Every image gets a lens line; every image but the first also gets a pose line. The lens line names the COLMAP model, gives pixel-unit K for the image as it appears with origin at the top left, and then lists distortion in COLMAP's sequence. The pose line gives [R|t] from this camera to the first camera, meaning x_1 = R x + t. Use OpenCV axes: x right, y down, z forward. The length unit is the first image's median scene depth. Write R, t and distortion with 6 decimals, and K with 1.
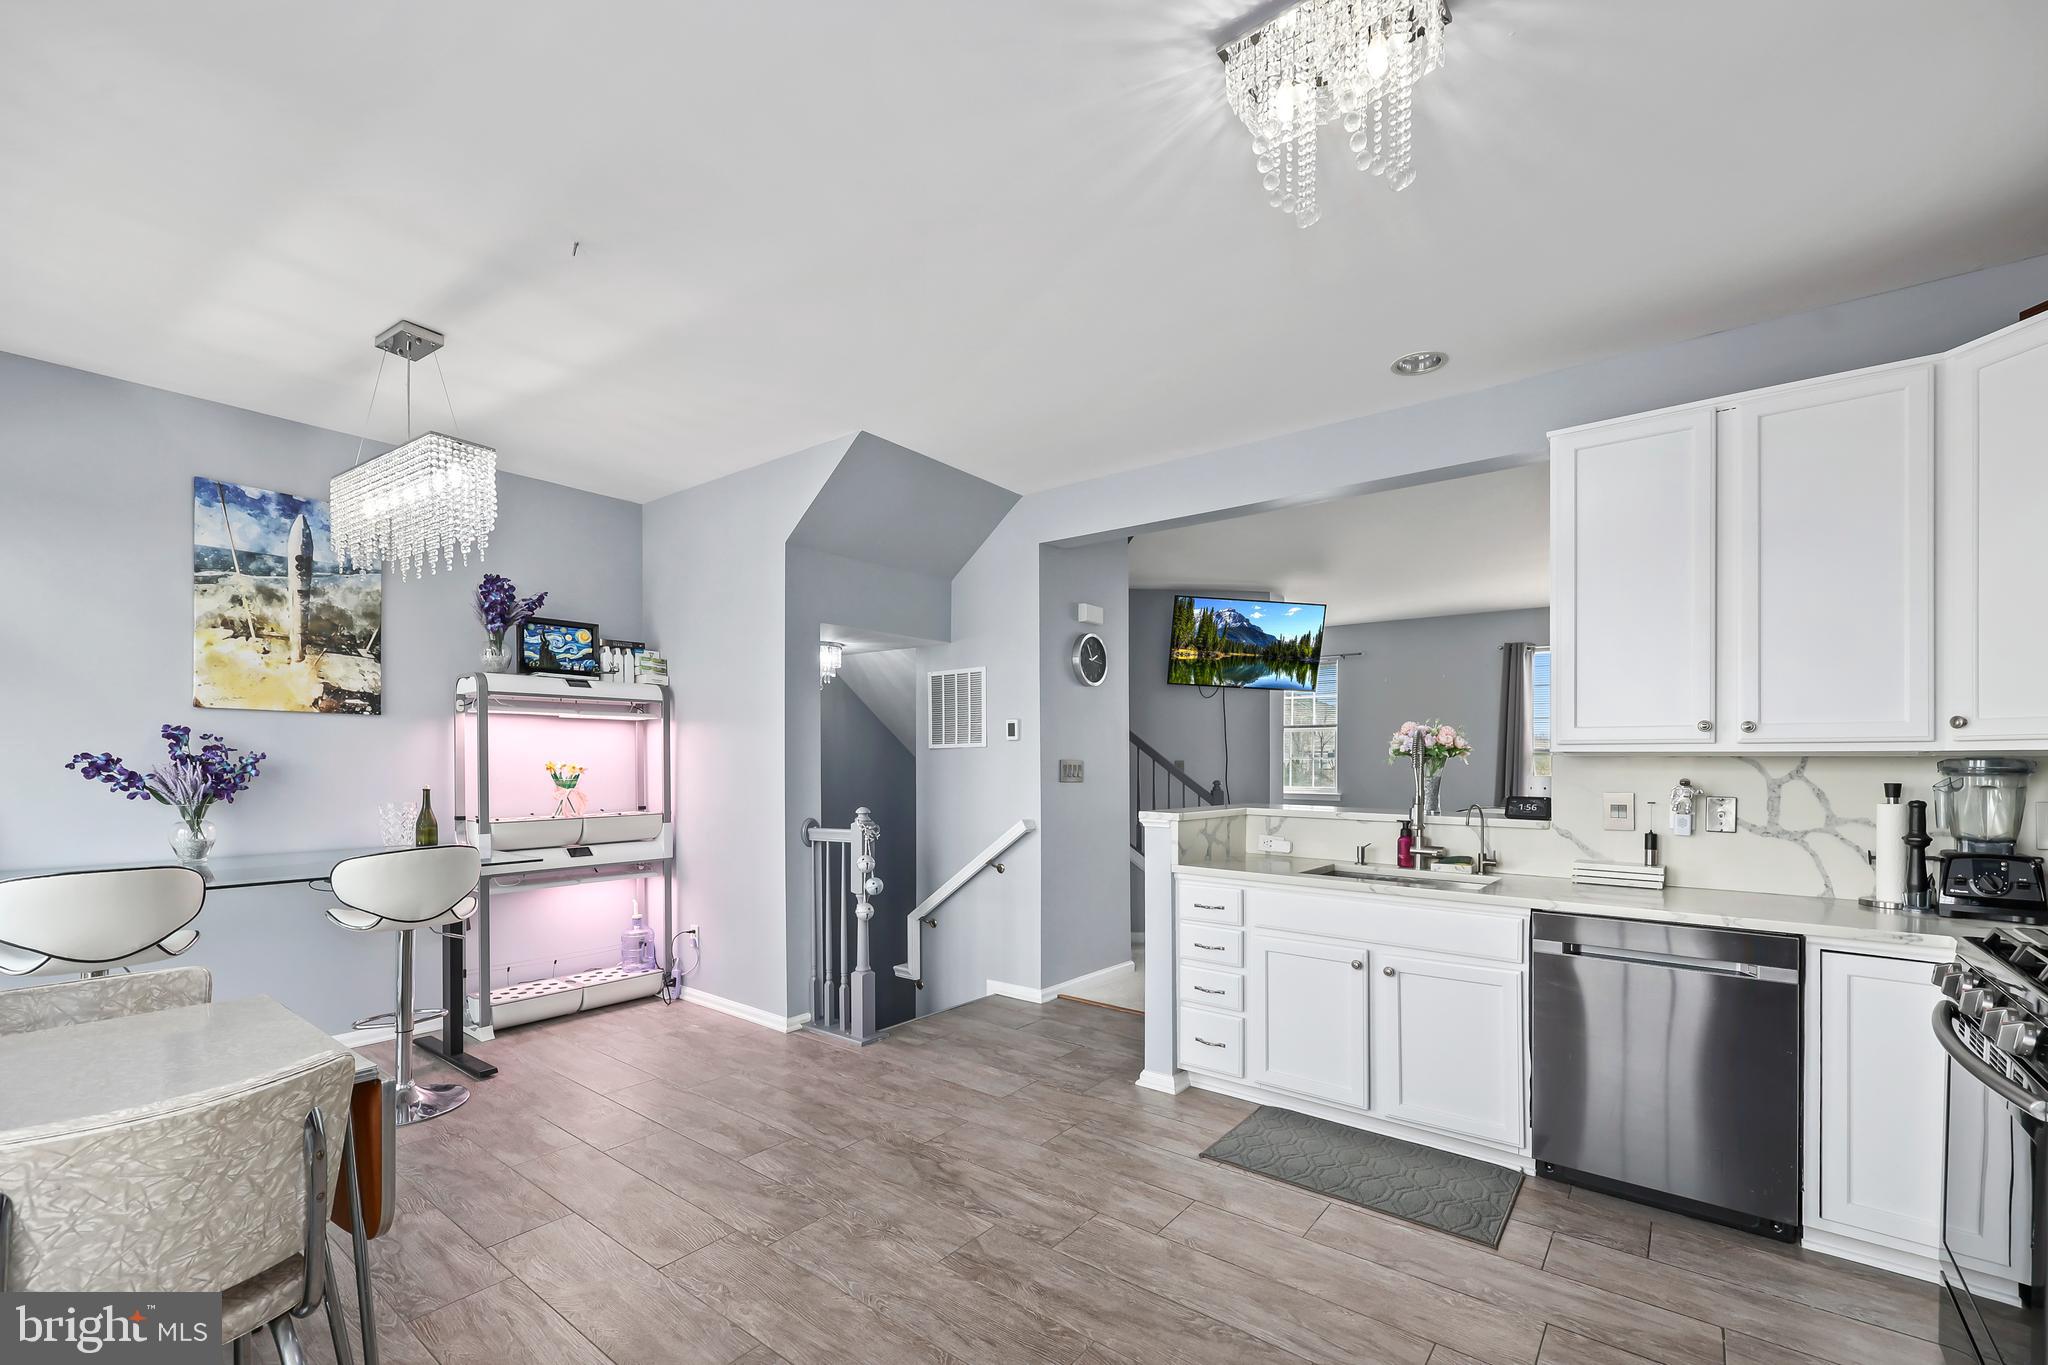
lens RADIAL K [[856.2, 0, 1044.6], [0, 856.2, 757.3], [0, 0, 1]] dist [0.000986, 0.000065]
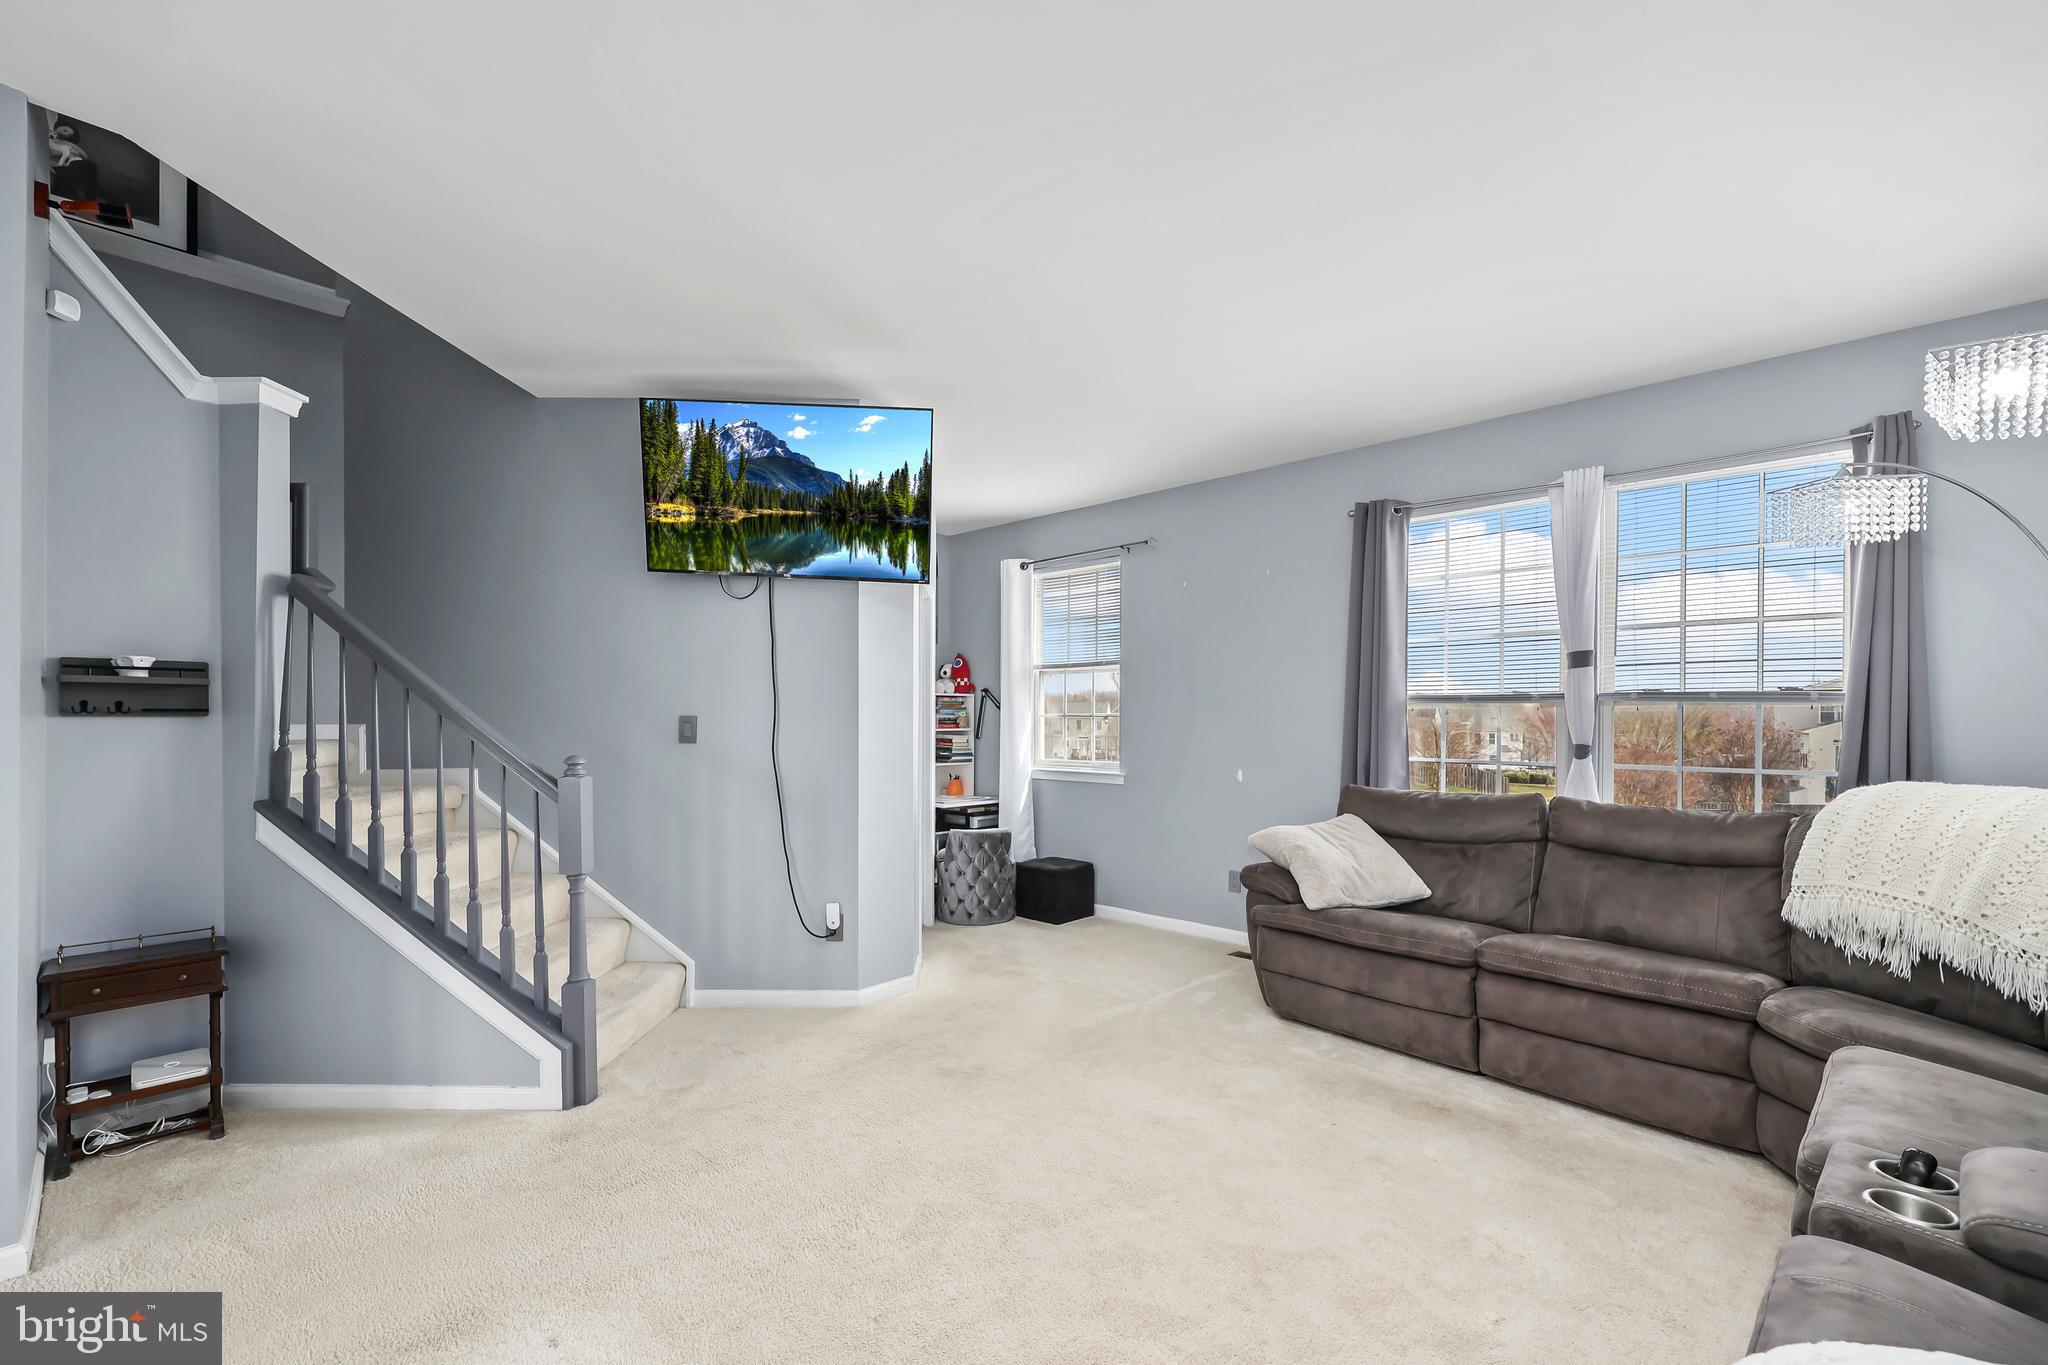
lens RADIAL K [[827.5, 0, 1024.5], [0, 827.5, 739.0], [0, 0, 1]] dist [0.001109, 0.000092]
pose [[0.995967, 0.003687, -0.089649, 0.579372], [-0.002254, 0.999868, 0.016086, 0.013499], [0.089697, -0.015819, 0.995844, 0.694439]]
